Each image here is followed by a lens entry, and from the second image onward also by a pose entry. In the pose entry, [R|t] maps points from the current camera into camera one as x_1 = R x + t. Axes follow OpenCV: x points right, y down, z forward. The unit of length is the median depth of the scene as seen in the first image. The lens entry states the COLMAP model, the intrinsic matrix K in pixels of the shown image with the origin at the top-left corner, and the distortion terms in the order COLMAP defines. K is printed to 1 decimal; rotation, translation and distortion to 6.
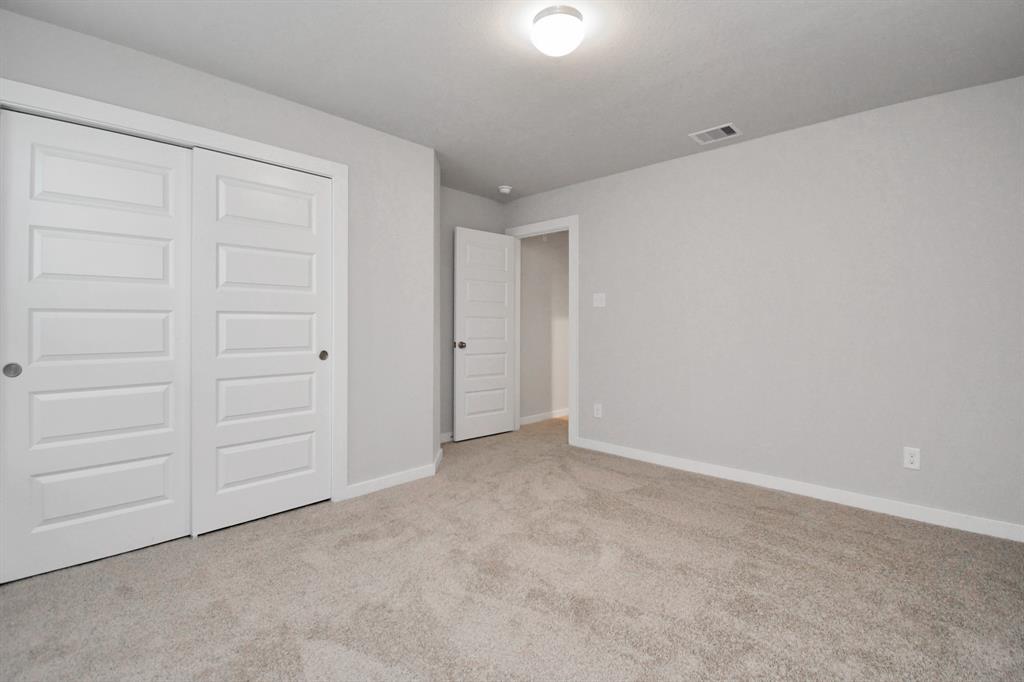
lens RADIAL K [[494.5, 0, 512.0], [0, 494.5, 341.0], [0, 0, 1]] dist [-0.001559, -0.001066]
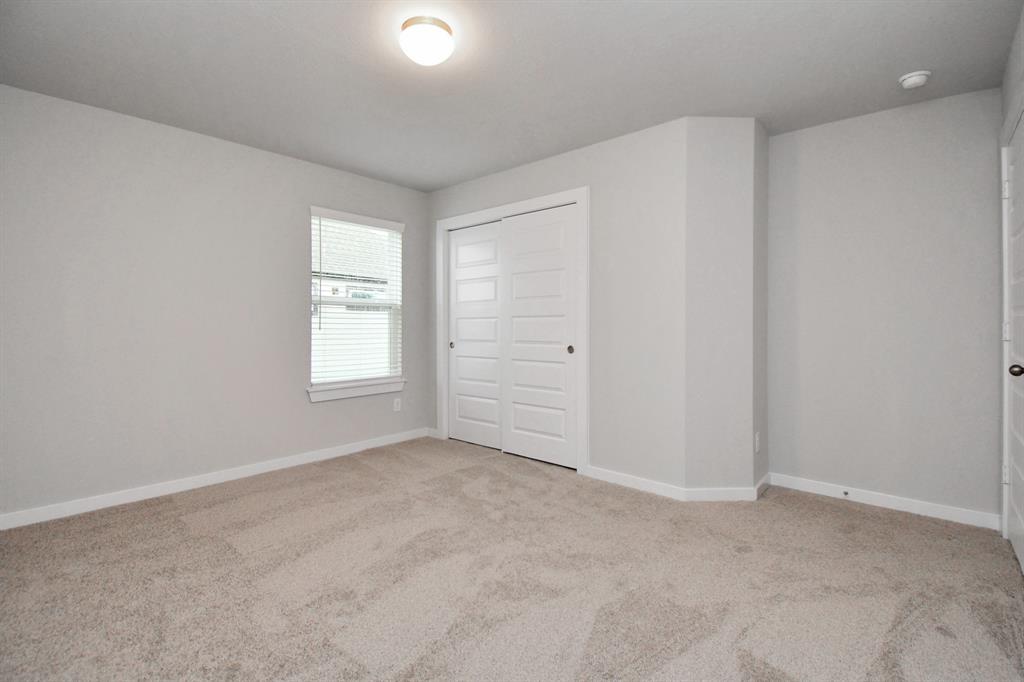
lens RADIAL K [[451.7, 0, 507.2], [0, 451.7, 330.6], [0, 0, 1]] dist [0.002621, -0.000742]
pose [[0.049468, 0.013267, -0.998688, 0.725702], [-0.018531, 0.999752, 0.012363, -0.028973], [0.998604, 0.017895, 0.049701, 0.782696]]
